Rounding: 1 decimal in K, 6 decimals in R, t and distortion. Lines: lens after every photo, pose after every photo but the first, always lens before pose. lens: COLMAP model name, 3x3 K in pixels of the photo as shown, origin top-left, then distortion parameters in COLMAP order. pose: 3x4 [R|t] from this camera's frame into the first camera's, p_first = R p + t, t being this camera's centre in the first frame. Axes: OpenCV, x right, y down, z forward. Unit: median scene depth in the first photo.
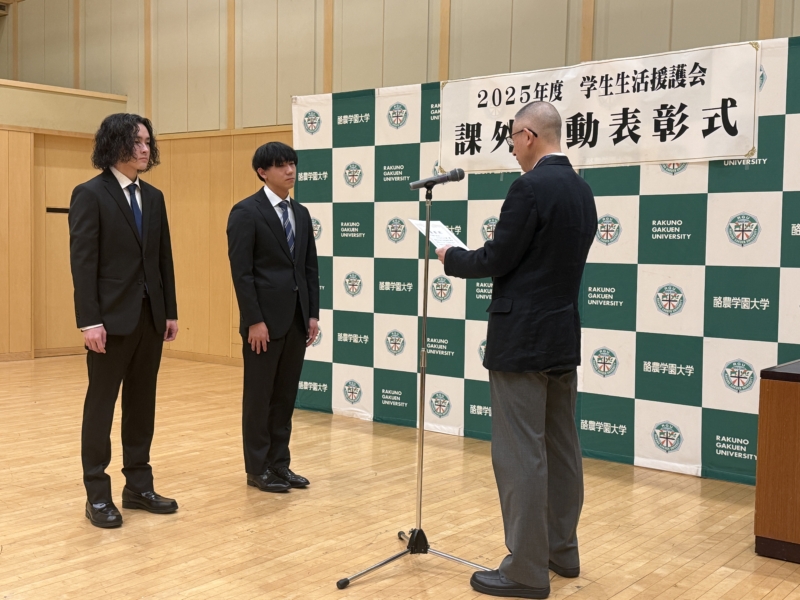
lens RADIAL K [[956.4, 0, 392.0], [0, 956.4, 300.2], [0, 0, 1]] dist [0.047183, 0.000000]
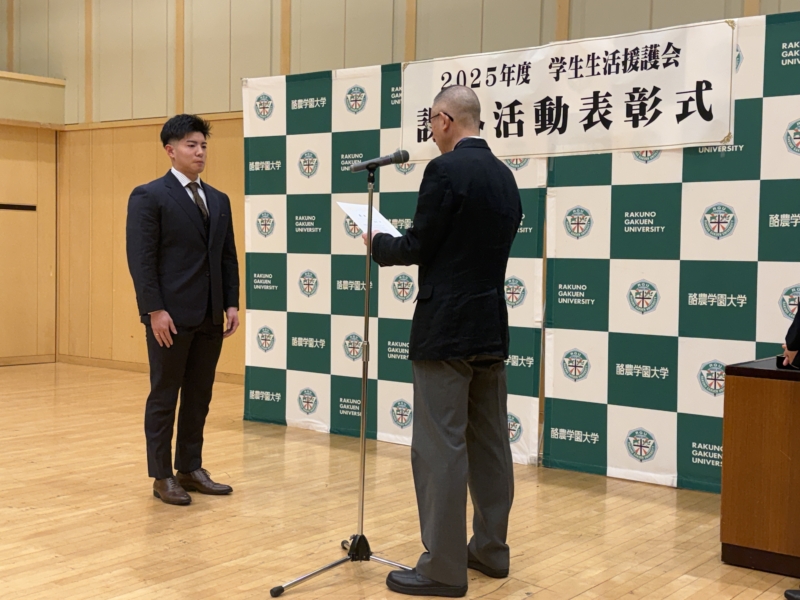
lens RADIAL K [[1071.7, 0, 397.7], [0, 1071.7, 301.2], [0, 0, 1]] dist [0.061294, 0.000000]
pose [[0.999764, 0.000511, 0.021704, 0.027705], [-0.000241, 0.999923, -0.012430, 0.015962], [-0.021709, 0.012422, 0.999687, -0.035454]]
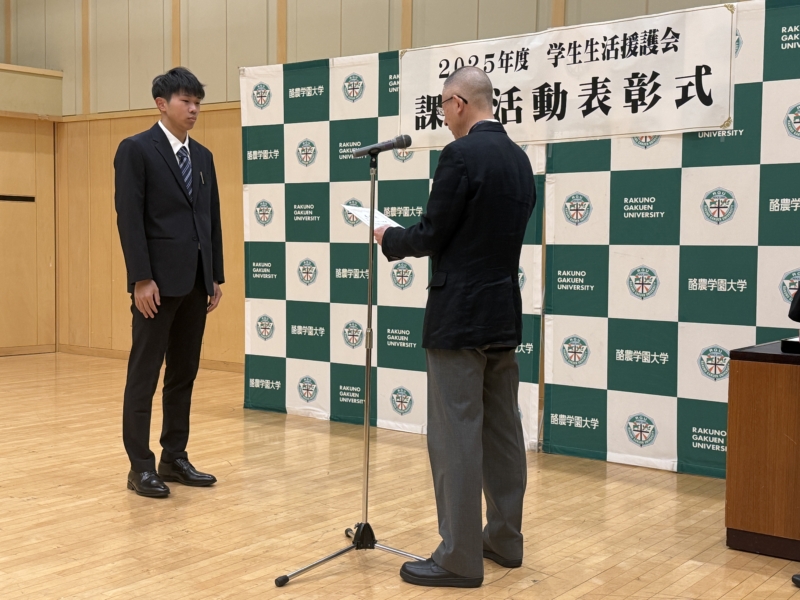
lens RADIAL K [[1047.0, 0, 397.8], [0, 1047.0, 303.3], [0, 0, 1]] dist [0.058497, 0.000000]
pose [[0.999576, -0.006574, 0.028363, 0.021617], [0.006578, 0.999978, -0.000067, 0.017433], [-0.028362, 0.000253, 0.999598, -0.012356]]
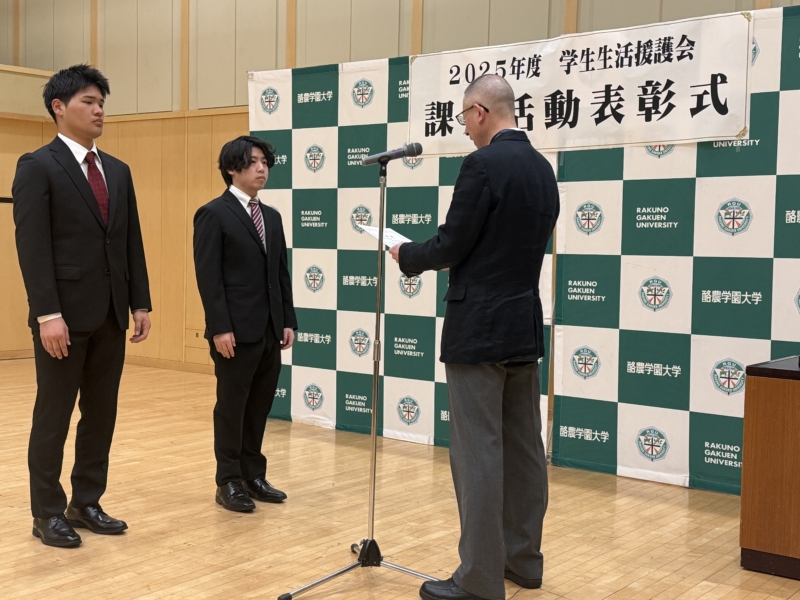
lens RADIAL K [[1047.0, 0, 396.7], [0, 1047.0, 300.8], [0, 0, 1]] dist [0.058497, 0.000000]
pose [[0.999770, 0.003303, 0.021213, 0.020570], [-0.003171, 0.999976, -0.006235, 0.012652], [-0.021233, 0.006167, 0.999756, 0.002560]]
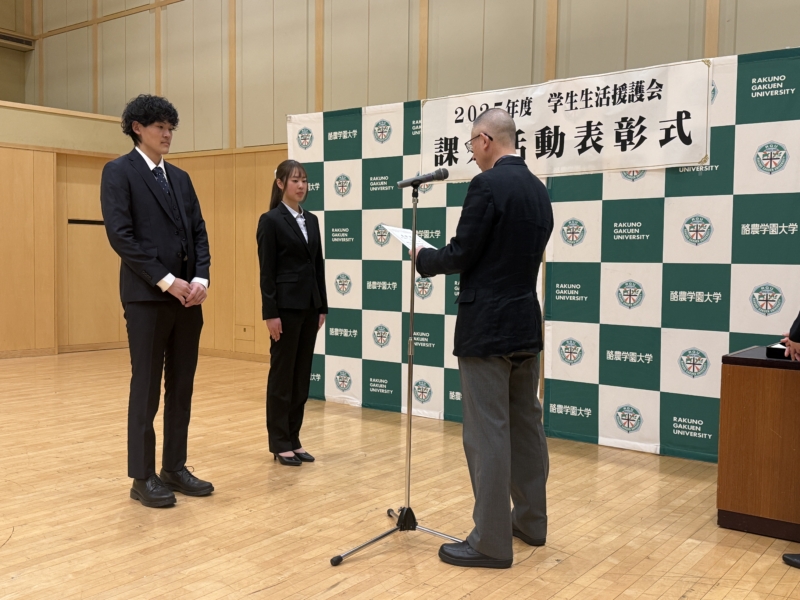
lens RADIAL K [[815.7, 0, 395.3], [0, 815.7, 304.7], [0, 0, 1]] dist [0.041671, 0.000000]
pose [[0.999674, -0.006001, 0.024813, -0.004476], [0.005987, 0.999982, 0.000620, 0.008824], [-0.024817, -0.000472, 0.999692, 0.062766]]
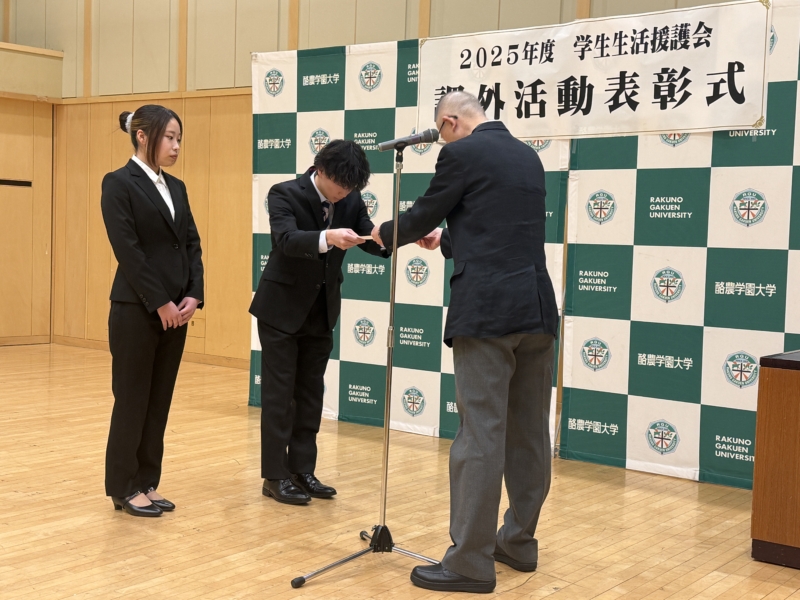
lens RADIAL K [[1096.9, 0, 396.4], [0, 1096.9, 305.8], [0, 0, 1]] dist [0.059725, 0.000000]
pose [[0.999511, 0.015136, 0.027350, 0.006118], [-0.015284, 0.999869, 0.005244, 0.016847], [-0.027267, -0.005660, 0.999612, -0.026588]]
